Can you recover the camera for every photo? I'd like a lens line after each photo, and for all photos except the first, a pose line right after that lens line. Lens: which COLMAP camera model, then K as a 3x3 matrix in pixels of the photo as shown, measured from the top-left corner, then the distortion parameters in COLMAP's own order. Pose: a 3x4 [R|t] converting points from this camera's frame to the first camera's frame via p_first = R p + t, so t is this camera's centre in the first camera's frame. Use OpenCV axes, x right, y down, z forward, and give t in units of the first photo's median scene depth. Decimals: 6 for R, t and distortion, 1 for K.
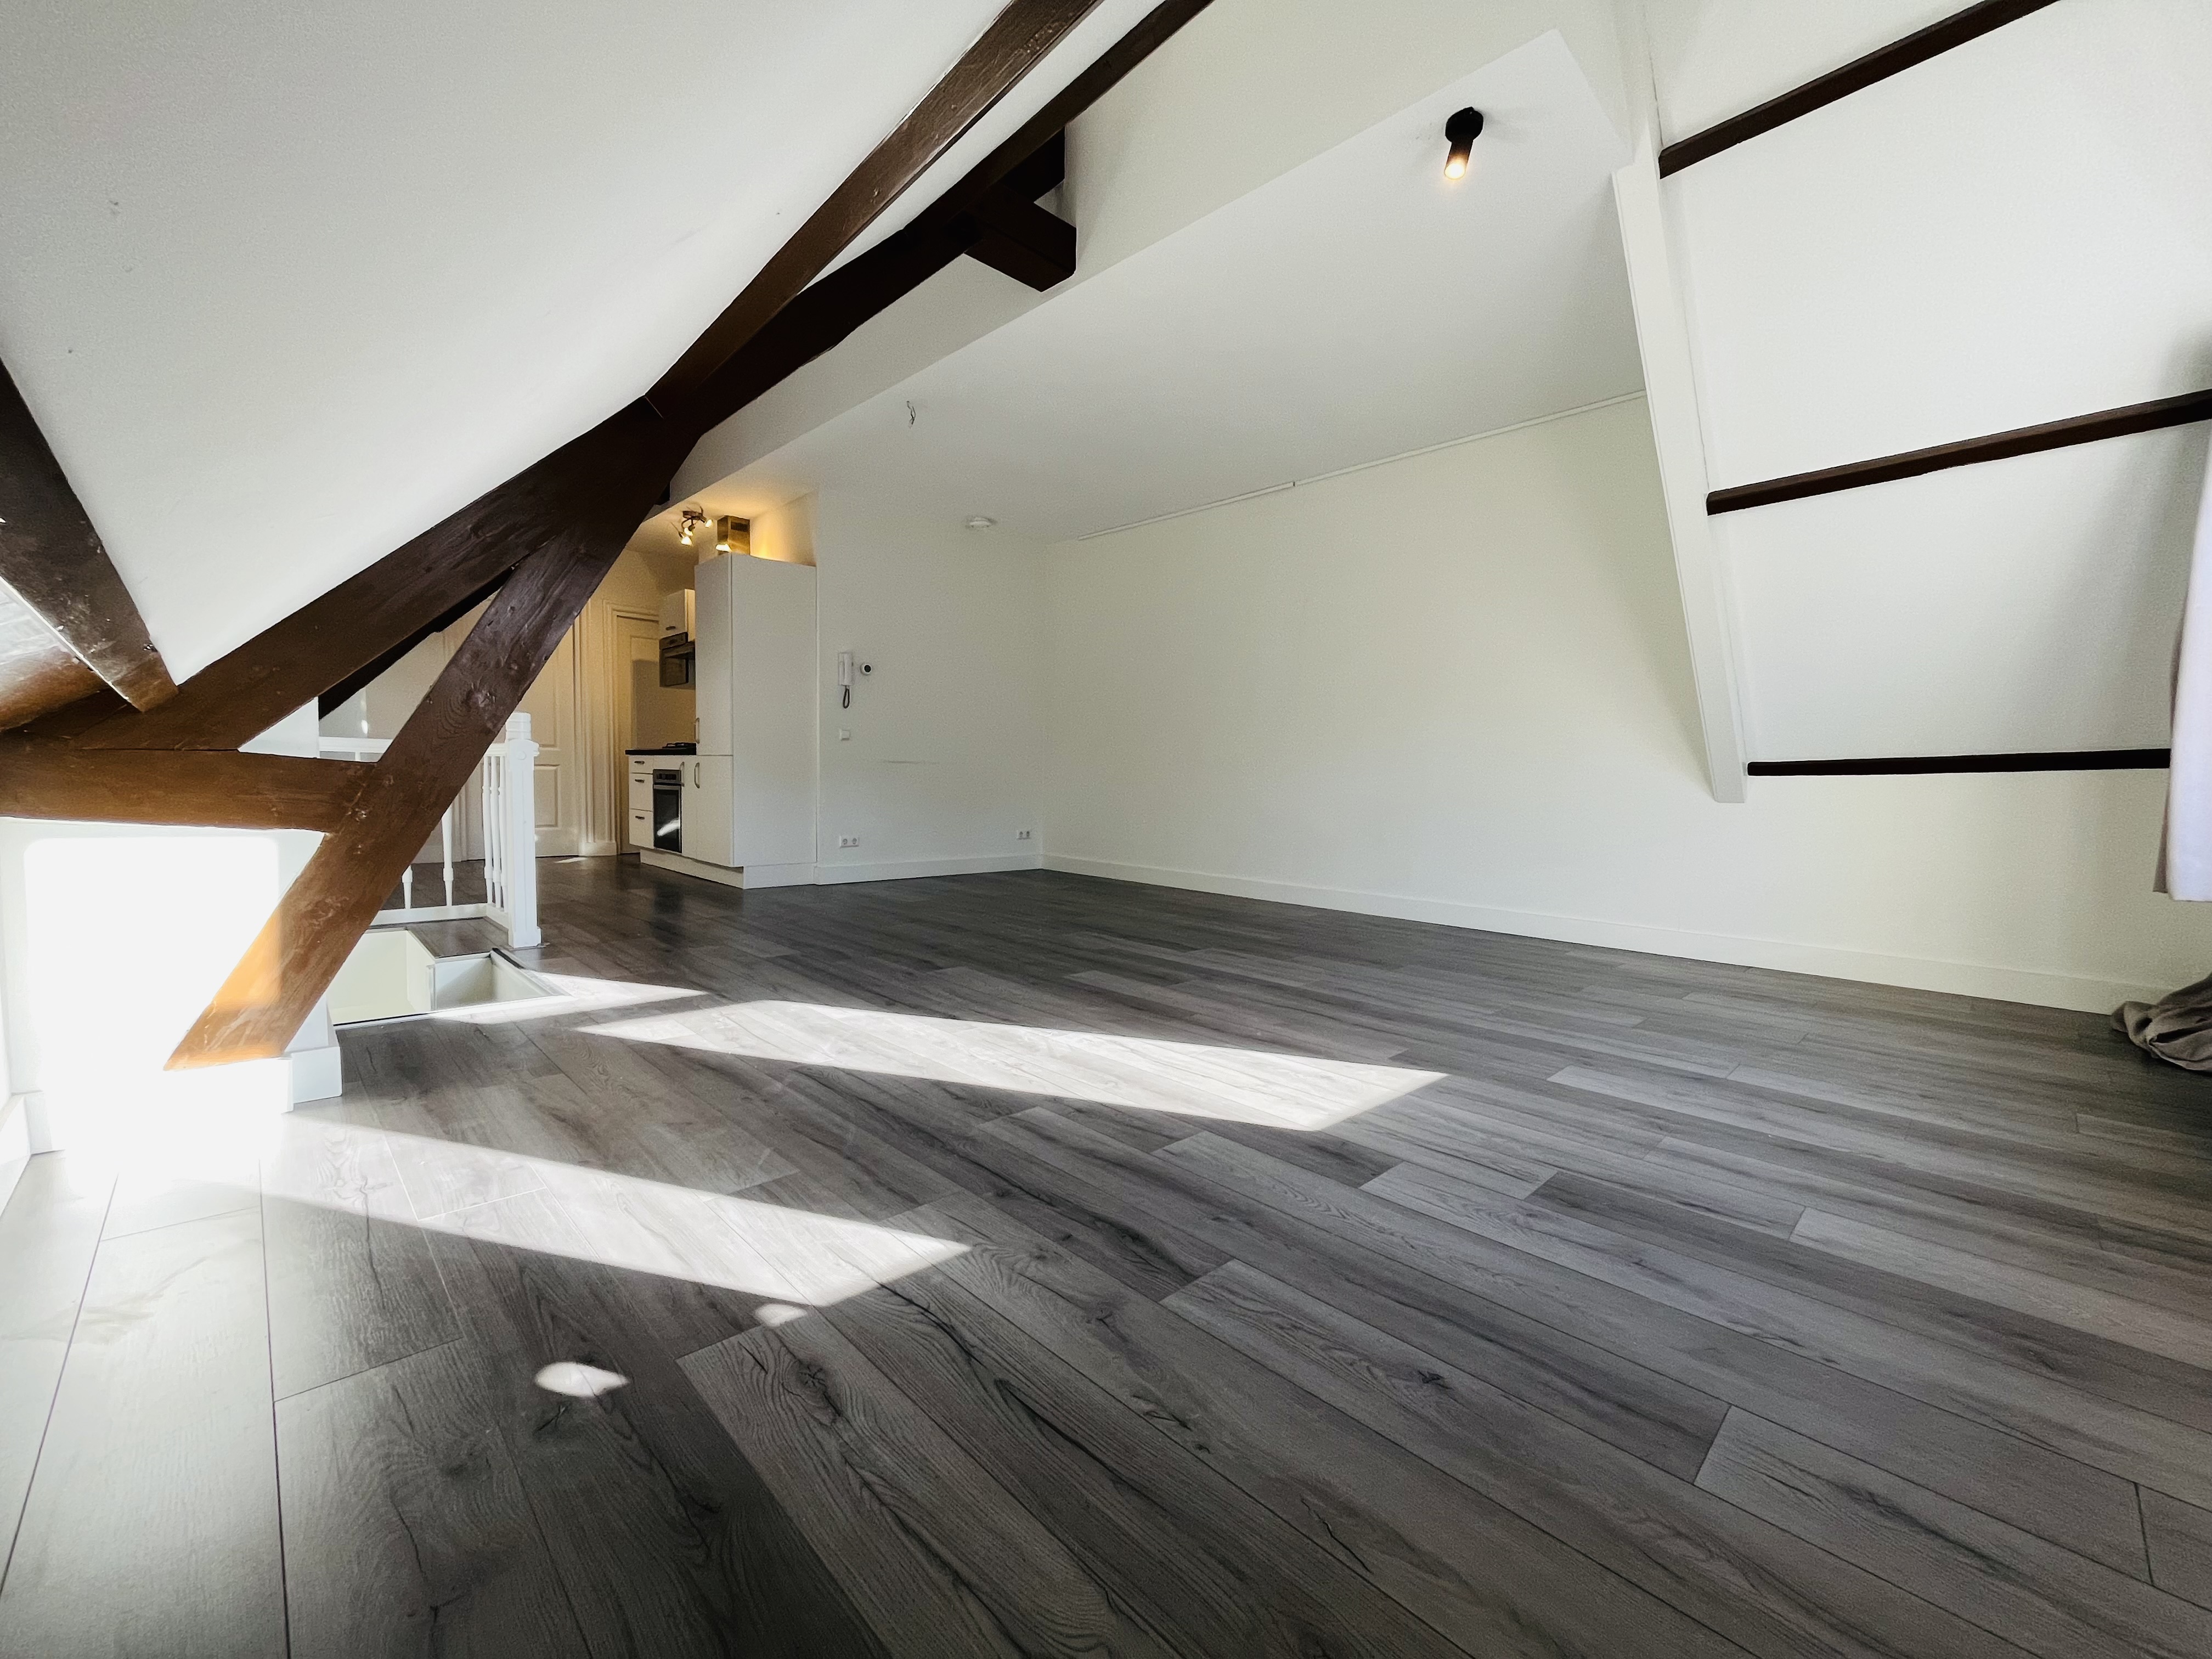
lens RADIAL K [[894.8, 0, 1091.4], [0, 894.8, 843.8], [0, 0, 1]] dist [-0.001571, 0.000030]
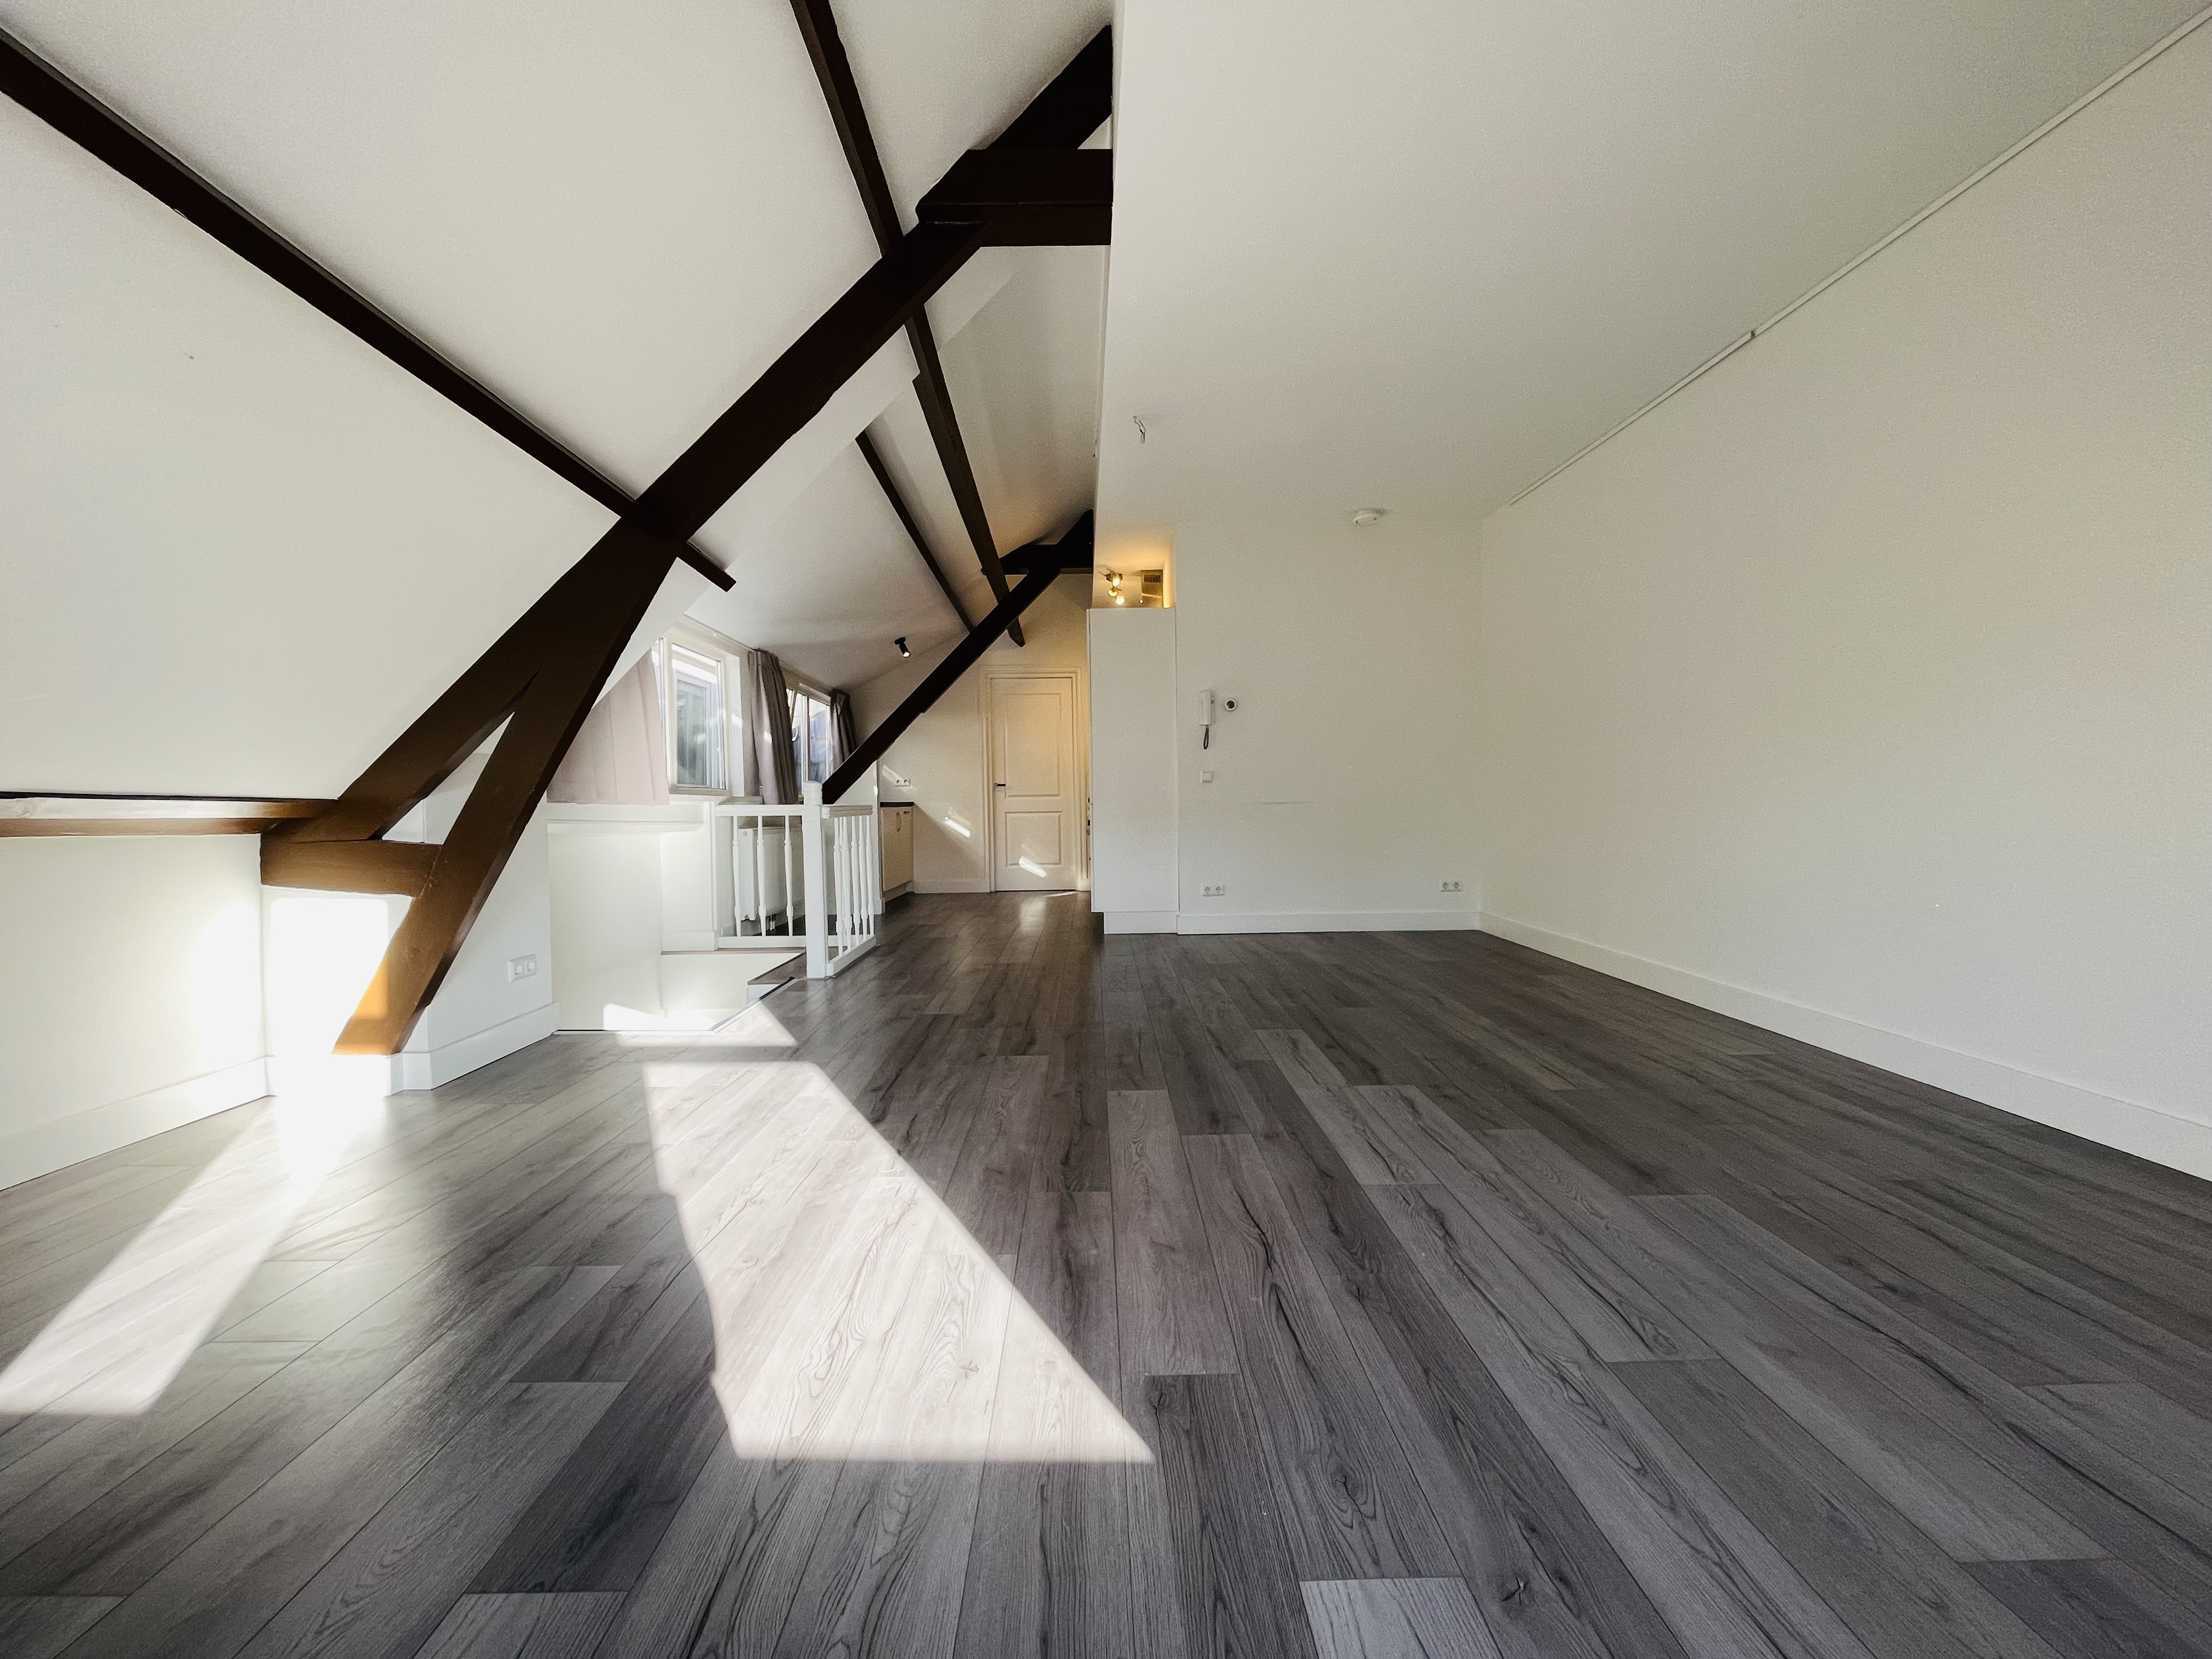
lens RADIAL K [[894.8, 0, 1105.3], [0, 894.8, 832.1], [0, 0, 1]] dist [-0.001571, 0.000030]
pose [[0.729092, -0.006657, -0.684383, 0.699016], [-0.020943, 0.999267, -0.032030, -0.073681], [0.684095, 0.037686, 0.728418, 0.583580]]
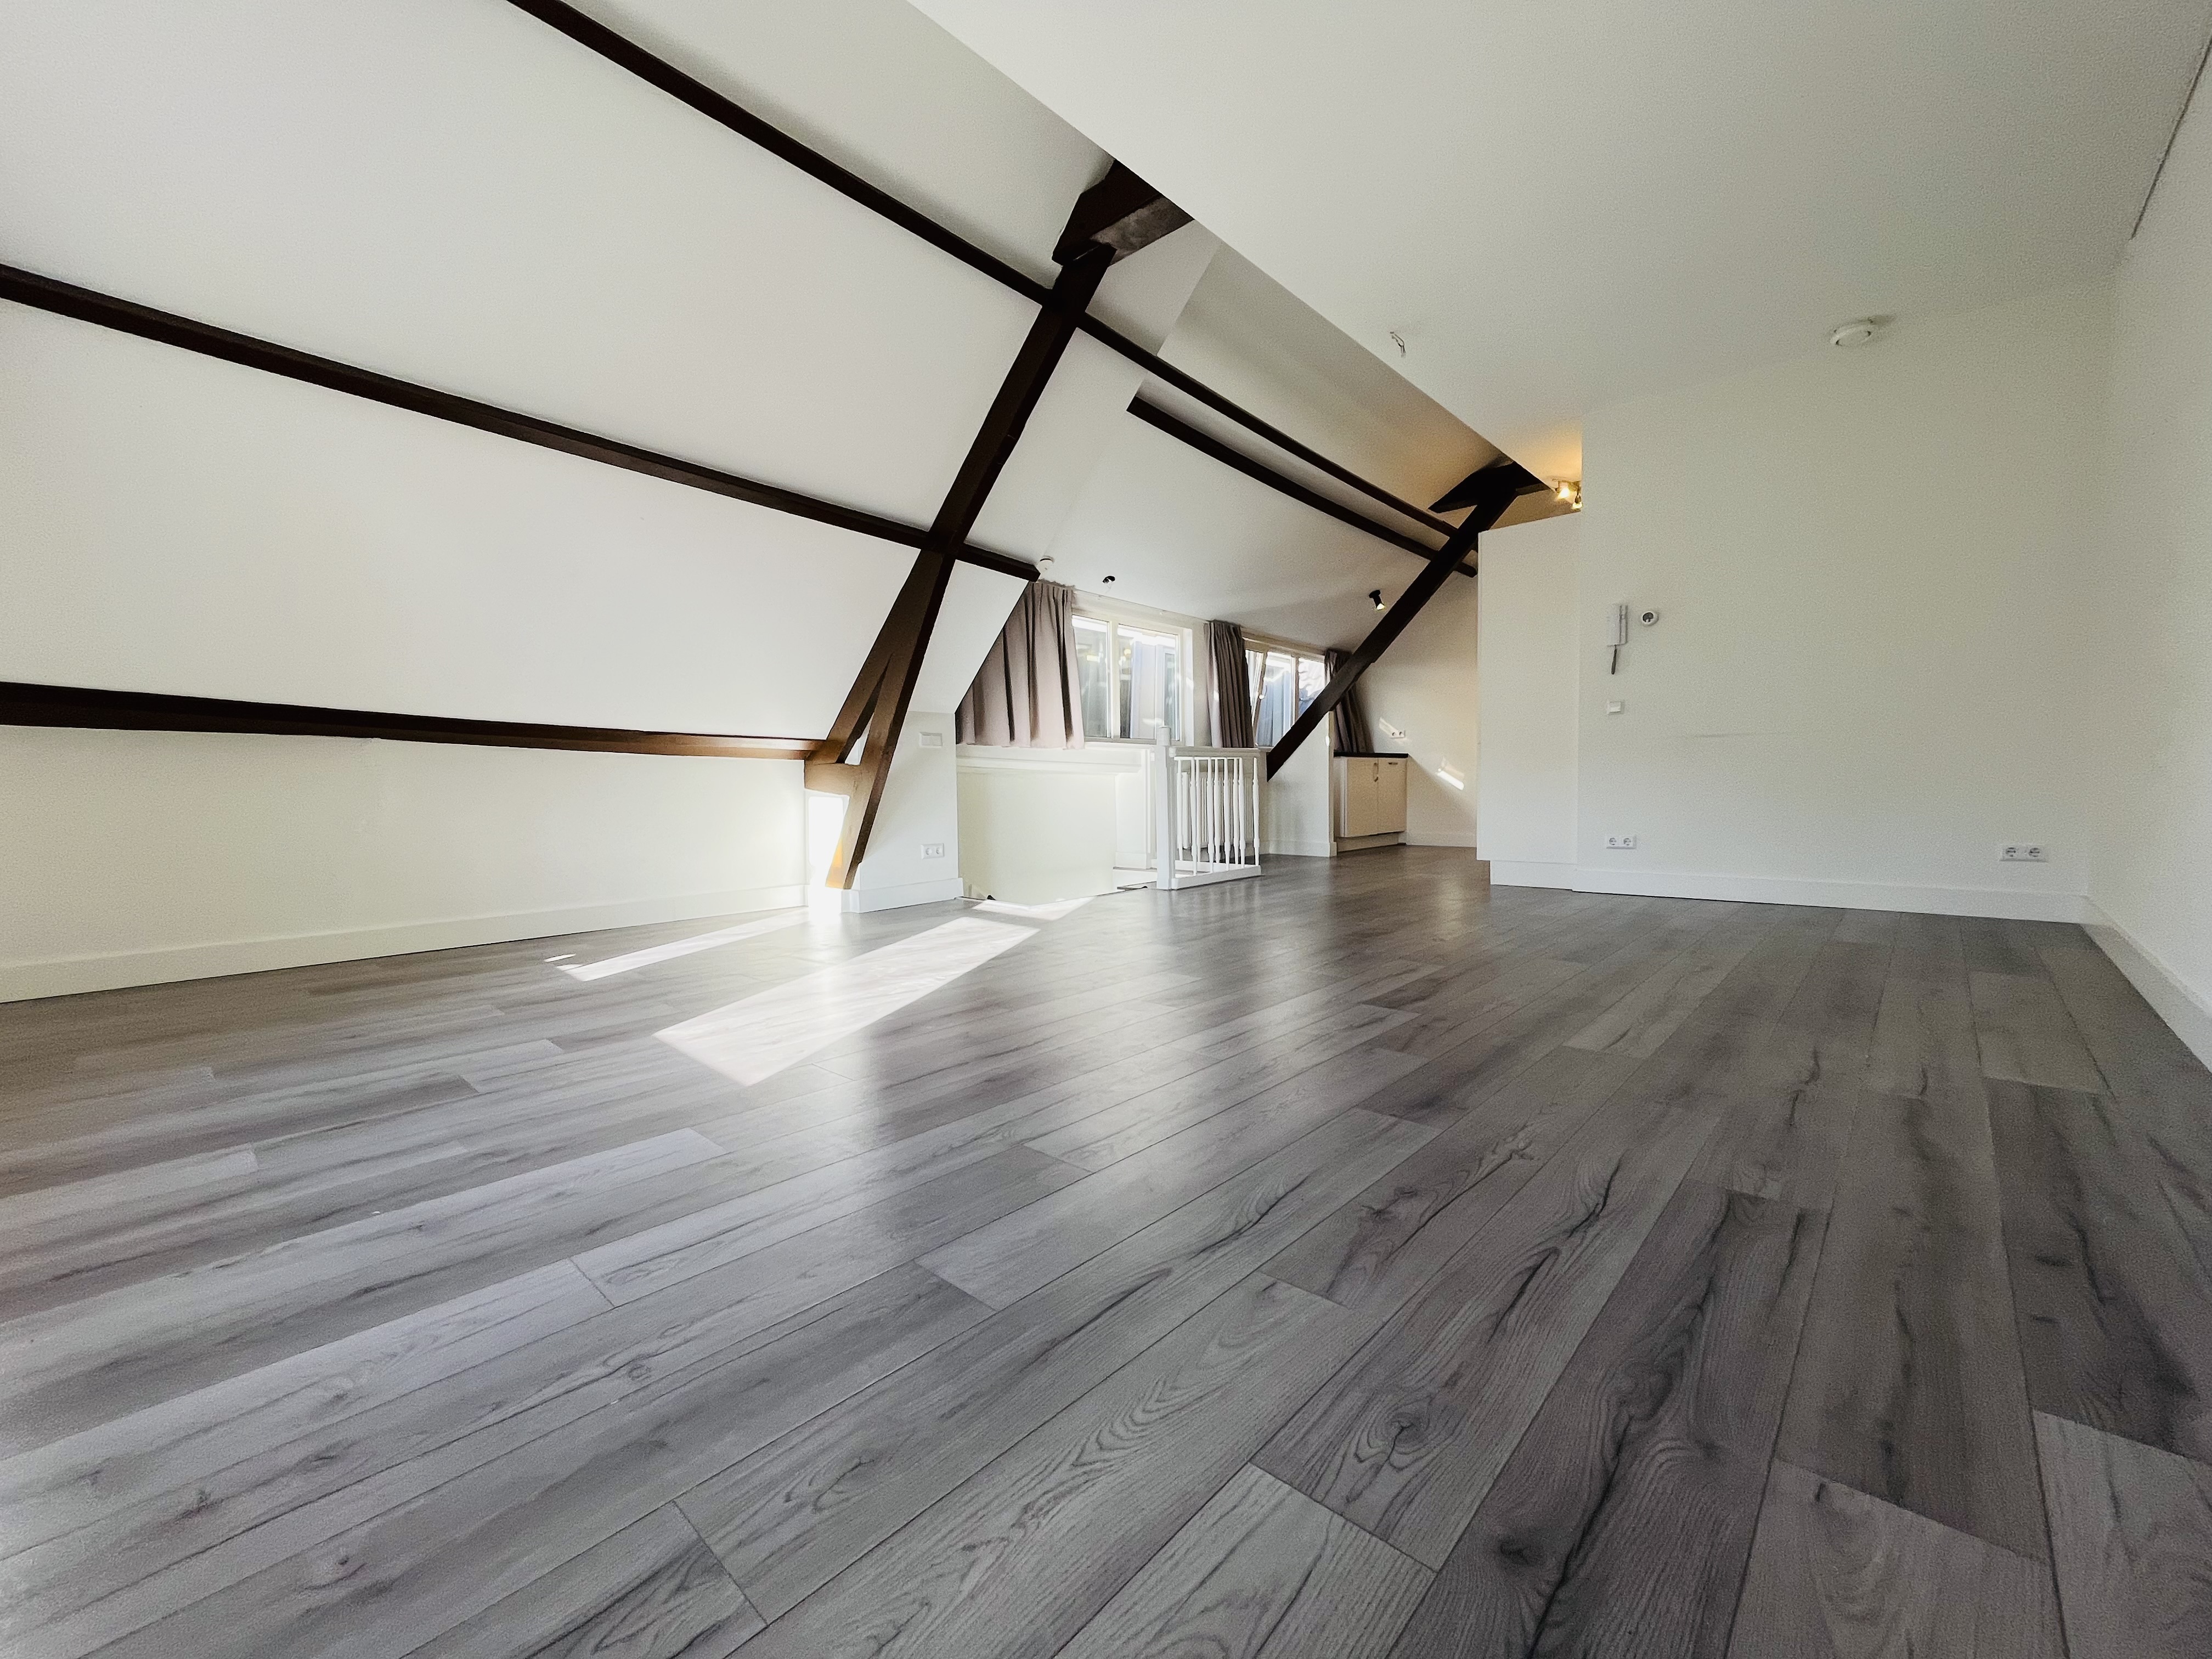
lens RADIAL K [[894.8, 0, 1092.9], [0, 894.8, 823.7], [0, 0, 1]] dist [-0.001571, 0.000030]
pose [[0.052792, 0.025494, -0.998280, 1.187622], [-0.056671, 0.998140, 0.022493, -0.023549], [0.996996, 0.055386, 0.054139, 1.204286]]
